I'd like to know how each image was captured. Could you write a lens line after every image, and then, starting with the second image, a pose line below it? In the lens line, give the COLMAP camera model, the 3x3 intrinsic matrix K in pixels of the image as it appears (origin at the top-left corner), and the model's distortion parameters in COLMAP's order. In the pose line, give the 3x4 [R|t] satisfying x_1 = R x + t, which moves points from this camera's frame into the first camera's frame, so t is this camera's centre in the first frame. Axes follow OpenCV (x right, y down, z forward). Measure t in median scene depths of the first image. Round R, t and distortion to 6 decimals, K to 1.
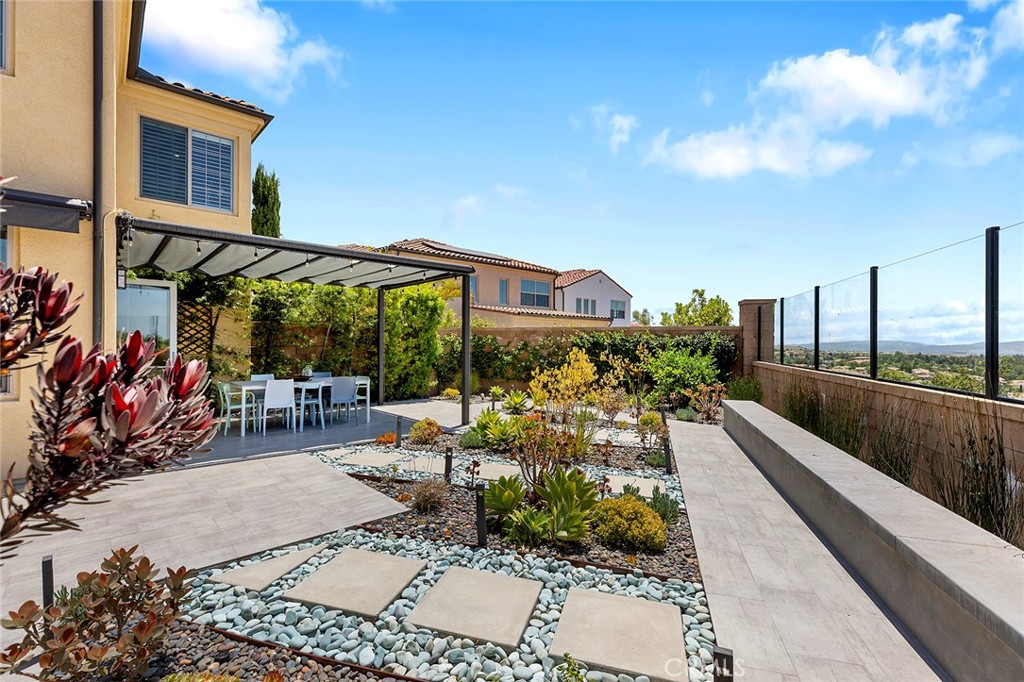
lens RADIAL K [[456.5, 0, 510.7], [0, 456.5, 343.2], [0, 0, 1]] dist [0.003316, 0.000285]
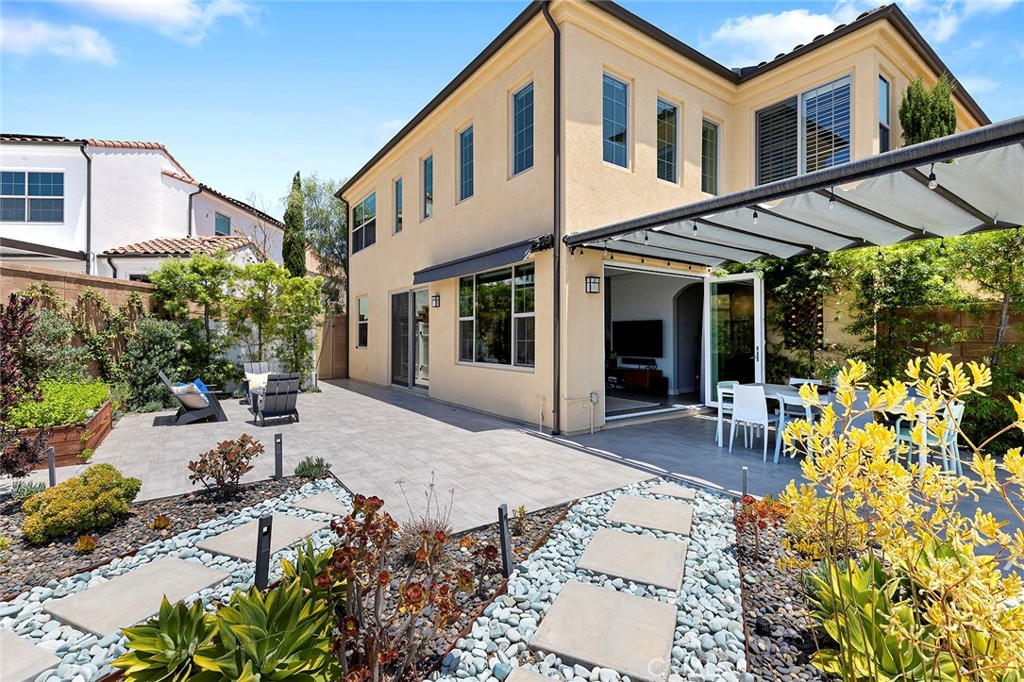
lens RADIAL K [[456.5, 0, 514.6], [0, 456.5, 339.3], [0, 0, 1]] dist [0.003316, 0.000285]
pose [[-0.122514, 0.002238, -0.992464, 0.259514], [0.000632, 0.999997, 0.002177, 0.001173], [0.992467, -0.000361, -0.122515, 0.602808]]
